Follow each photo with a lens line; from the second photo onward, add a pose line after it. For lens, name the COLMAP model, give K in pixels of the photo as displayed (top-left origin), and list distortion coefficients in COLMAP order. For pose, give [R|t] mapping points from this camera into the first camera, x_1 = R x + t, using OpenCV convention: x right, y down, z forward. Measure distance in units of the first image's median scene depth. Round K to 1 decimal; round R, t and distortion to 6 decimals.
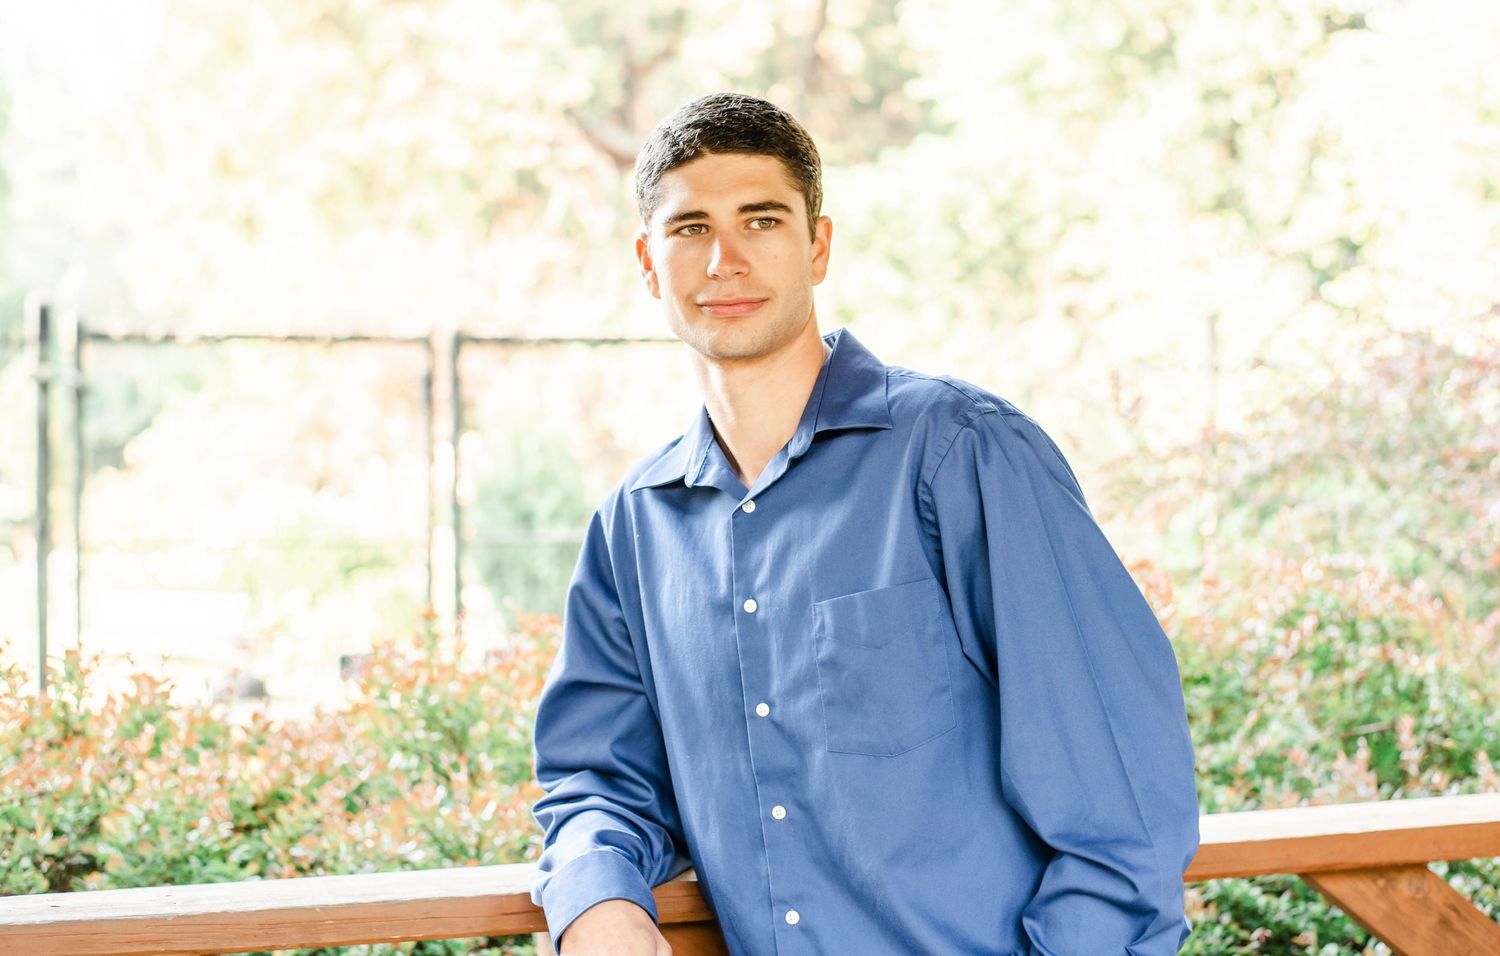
lens RADIAL K [[2411.7, 0, 744.2], [0, 2411.7, 465.3], [0, 0, 1]] dist [0.050089, 0.000000]
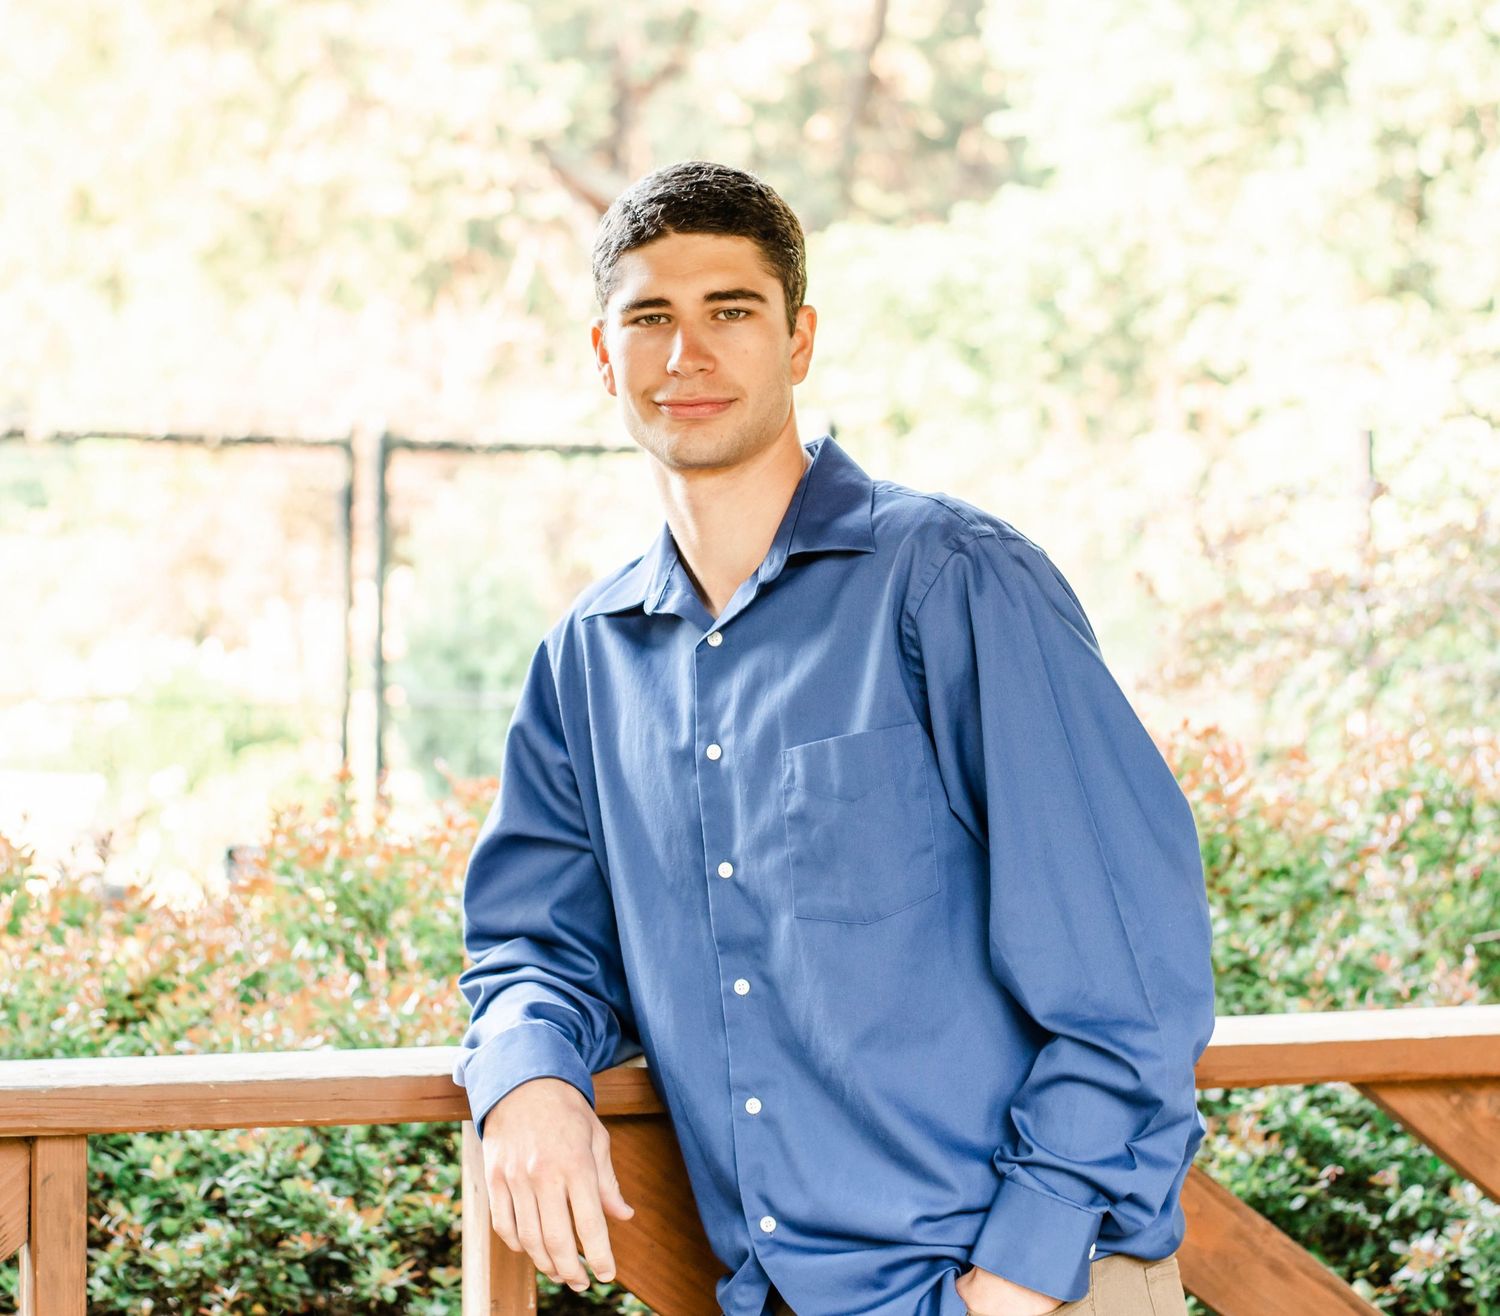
lens RADIAL K [[3206.5, 0, 748.2], [0, 3206.5, 645.8], [0, 0, 1]] dist [0.045606, 0.000000]
pose [[0.999803, 0.019210, -0.005008, 0.013959], [-0.019168, 0.999781, 0.008377, 0.006679], [0.005168, -0.008280, 0.999952, -0.107590]]
